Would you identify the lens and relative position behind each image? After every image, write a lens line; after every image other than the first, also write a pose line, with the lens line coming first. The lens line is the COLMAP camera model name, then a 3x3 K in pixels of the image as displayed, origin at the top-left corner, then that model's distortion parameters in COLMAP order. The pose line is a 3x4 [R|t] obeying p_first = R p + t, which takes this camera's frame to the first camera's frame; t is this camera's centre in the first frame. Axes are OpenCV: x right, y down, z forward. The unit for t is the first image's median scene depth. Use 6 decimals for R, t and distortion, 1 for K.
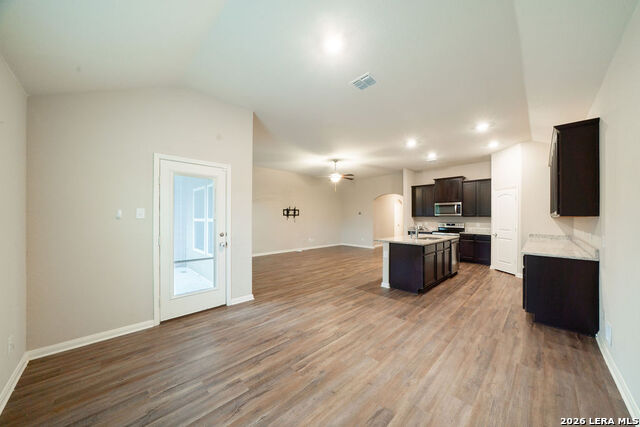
lens RADIAL K [[217.5, 0, 321.7], [0, 217.5, 218.1], [0, 0, 1]] dist [-0.010984, 0.000559]
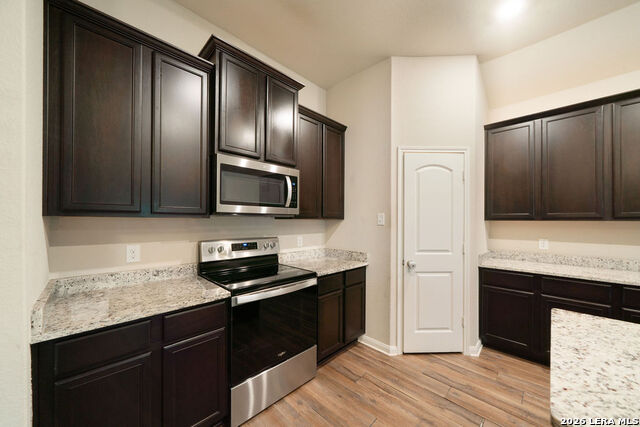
lens RADIAL K [[245.1, 0, 316.1], [0, 245.1, 220.5], [0, 0, 1]] dist [-0.005265, -0.000881]
pose [[-0.013029, -0.001424, 0.999914, 0.475438], [-0.003354, 0.999993, 0.001380, -0.006167], [-0.999909, -0.003336, -0.013034, 1.555904]]
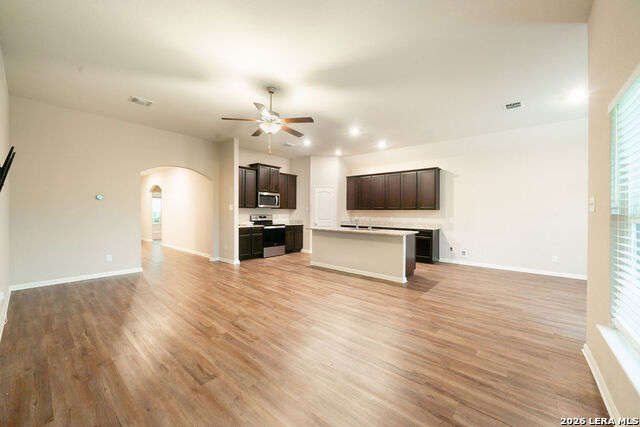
lens RADIAL K [[245.1, 0, 316.2], [0, 245.1, 210.2], [0, 0, 1]] dist [-0.005265, -0.000881]
pose [[-0.084856, 0.007103, 0.996368, -0.747794], [-0.007876, 0.999939, -0.007799, 0.012905], [-0.996362, -0.008510, -0.084794, 1.474659]]
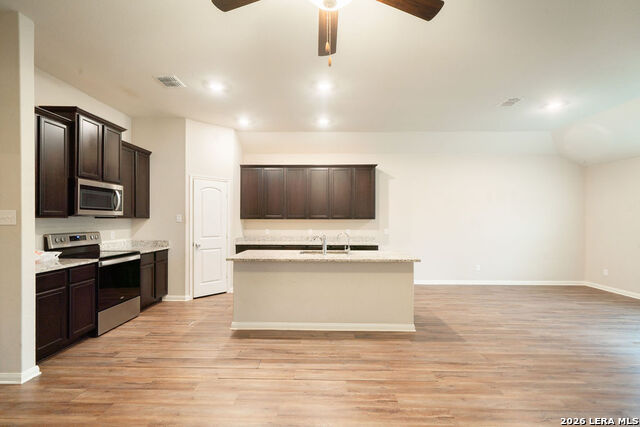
lens RADIAL K [[297.3, 0, 318.6], [0, 297.3, 220.1], [0, 0, 1]] dist [-0.003656, -0.000628]
pose [[-0.696510, -0.005095, 0.717529, -0.143473], [-0.002864, 0.999987, 0.004320, -0.009091], [-0.717541, 0.000954, -0.696515, 1.807494]]
